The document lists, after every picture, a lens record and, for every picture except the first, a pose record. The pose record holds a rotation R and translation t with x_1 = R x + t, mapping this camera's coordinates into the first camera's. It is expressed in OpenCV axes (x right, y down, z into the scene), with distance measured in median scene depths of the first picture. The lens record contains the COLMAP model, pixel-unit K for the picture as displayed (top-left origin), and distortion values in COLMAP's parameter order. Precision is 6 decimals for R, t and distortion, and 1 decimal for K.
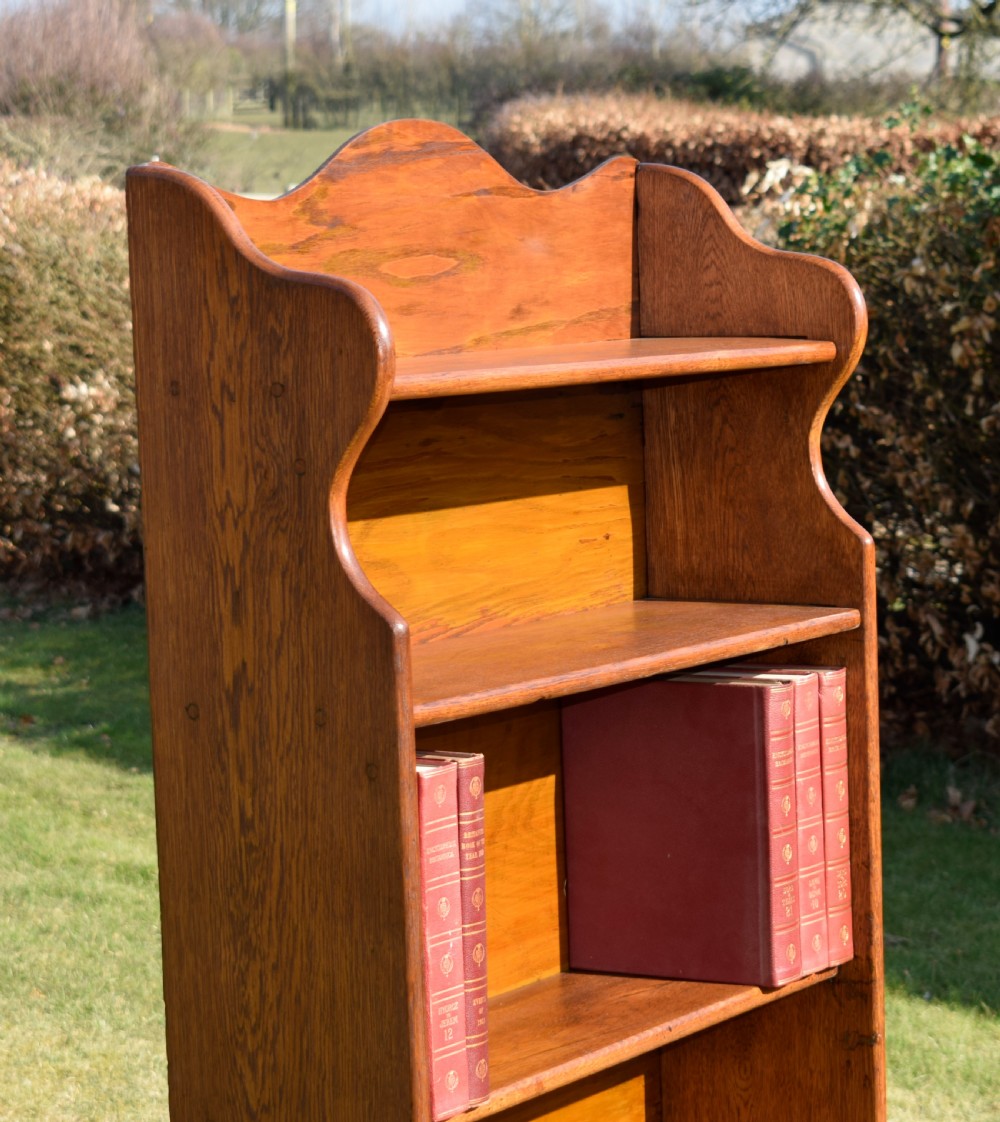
lens RADIAL K [[3546.5, 0, 686.3], [0, 3546.5, 559.8], [0, 0, 1]] dist [0.040677, -0.799460]
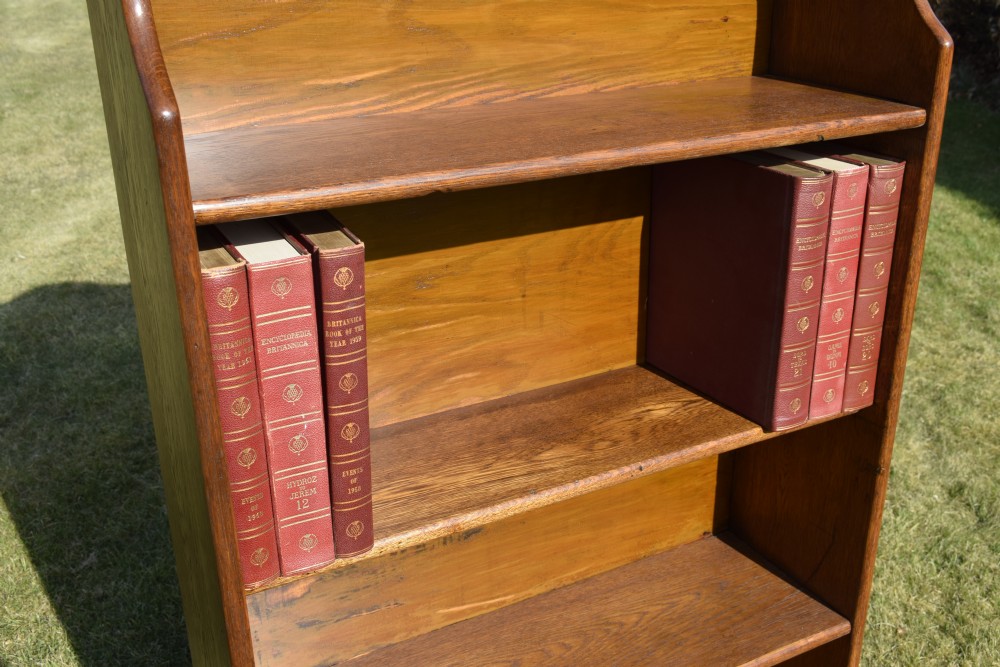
lens RADIAL K [[1041.8, 0, 507.4], [0, 1041.8, 335.7], [0, 0, 1]] dist [-0.032199, 0.016220]
pose [[0.862636, 0.214809, -0.457947, 0.099859], [-0.064813, 0.944825, 0.321100, -0.013768], [0.501655, -0.247312, 0.828962, 0.683831]]
